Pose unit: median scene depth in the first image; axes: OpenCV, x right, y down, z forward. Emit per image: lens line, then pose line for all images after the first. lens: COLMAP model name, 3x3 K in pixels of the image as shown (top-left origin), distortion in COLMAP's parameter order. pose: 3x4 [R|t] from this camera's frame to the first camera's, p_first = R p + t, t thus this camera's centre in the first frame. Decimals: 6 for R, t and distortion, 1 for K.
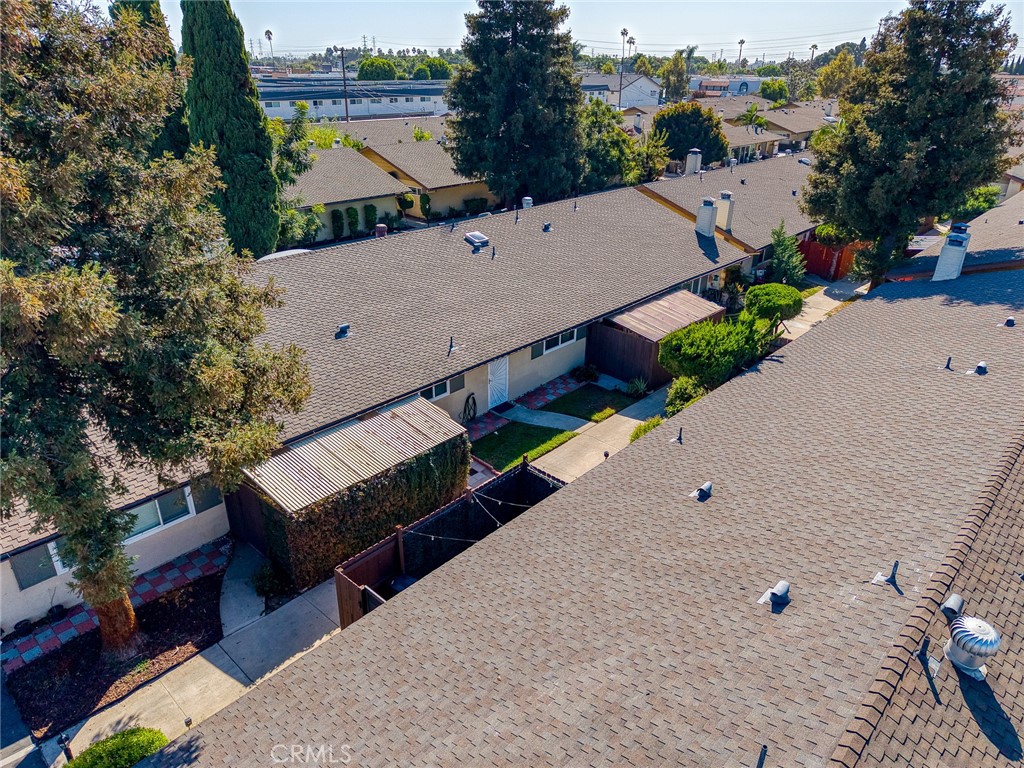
lens RADIAL K [[685.5, 0, 512.0], [0, 685.5, 384.0], [0, 0, 1]] dist [0.009337, -0.002944]
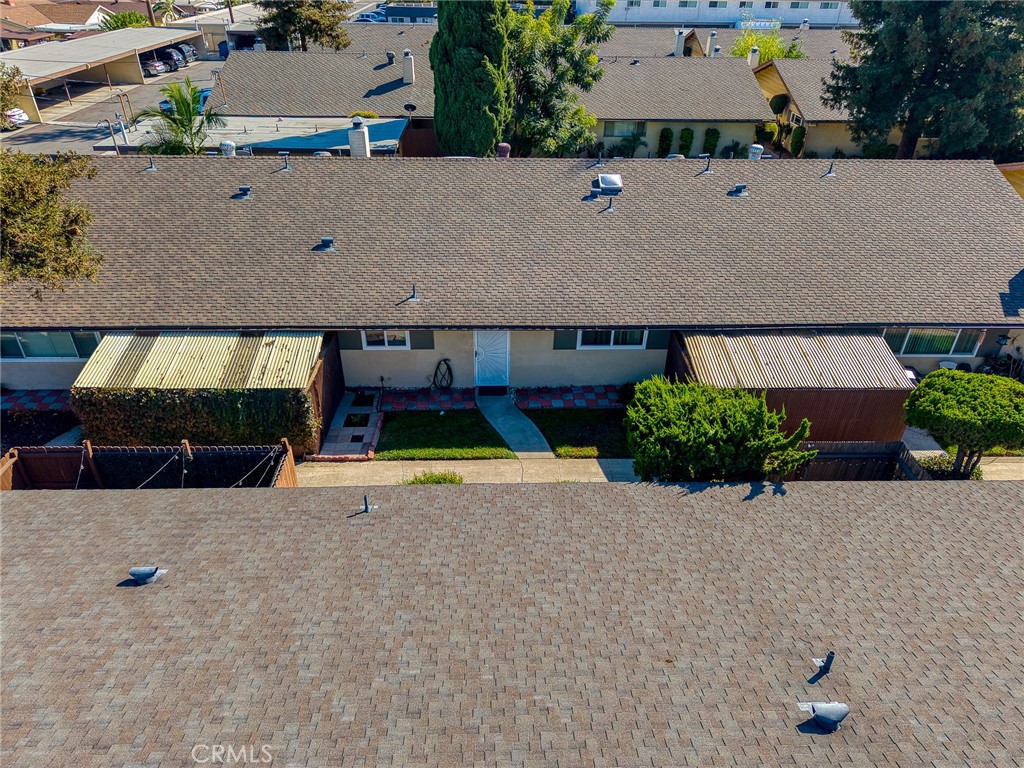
lens RADIAL K [[685.5, 0, 512.0], [0, 685.5, 384.0], [0, 0, 1]] dist [0.009337, -0.002944]
pose [[0.699678, 0.380013, -0.605013, 0.455632], [-0.307691, 0.924532, 0.224871, -0.151099], [0.644807, 0.028820, 0.763801, 0.358495]]
